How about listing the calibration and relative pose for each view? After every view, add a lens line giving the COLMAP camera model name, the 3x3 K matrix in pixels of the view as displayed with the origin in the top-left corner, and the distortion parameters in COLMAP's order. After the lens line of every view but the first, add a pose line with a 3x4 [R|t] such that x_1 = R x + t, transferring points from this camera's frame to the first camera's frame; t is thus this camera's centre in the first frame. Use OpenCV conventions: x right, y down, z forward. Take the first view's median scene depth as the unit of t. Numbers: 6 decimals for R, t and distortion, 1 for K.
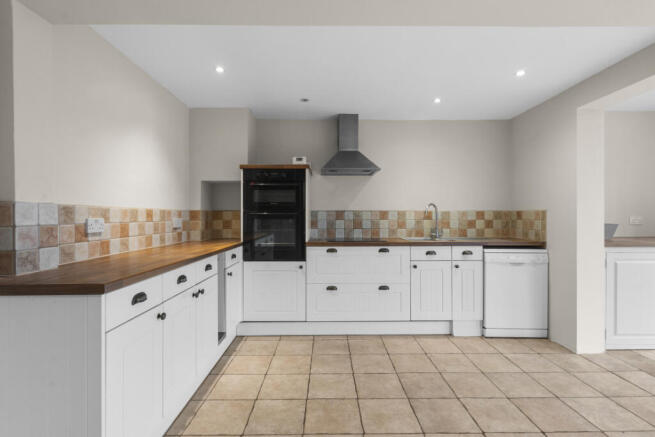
lens RADIAL K [[311.1, 0, 328.3], [0, 311.1, 218.0], [0, 0, 1]] dist [0.003888, -0.000377]
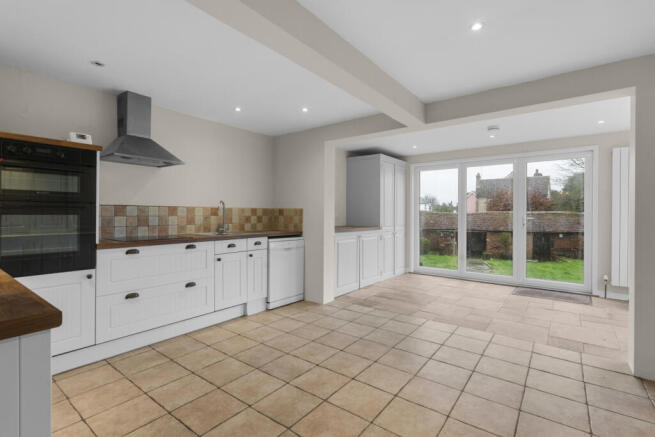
lens RADIAL K [[311.1, 0, 327.0], [0, 311.1, 217.6], [0, 0, 1]] dist [0.003888, -0.000377]
pose [[0.616546, -0.005028, 0.787303, -0.331220], [-0.001268, 0.999972, 0.007379, 0.003930], [-0.787318, -0.005548, 0.616522, 0.053697]]
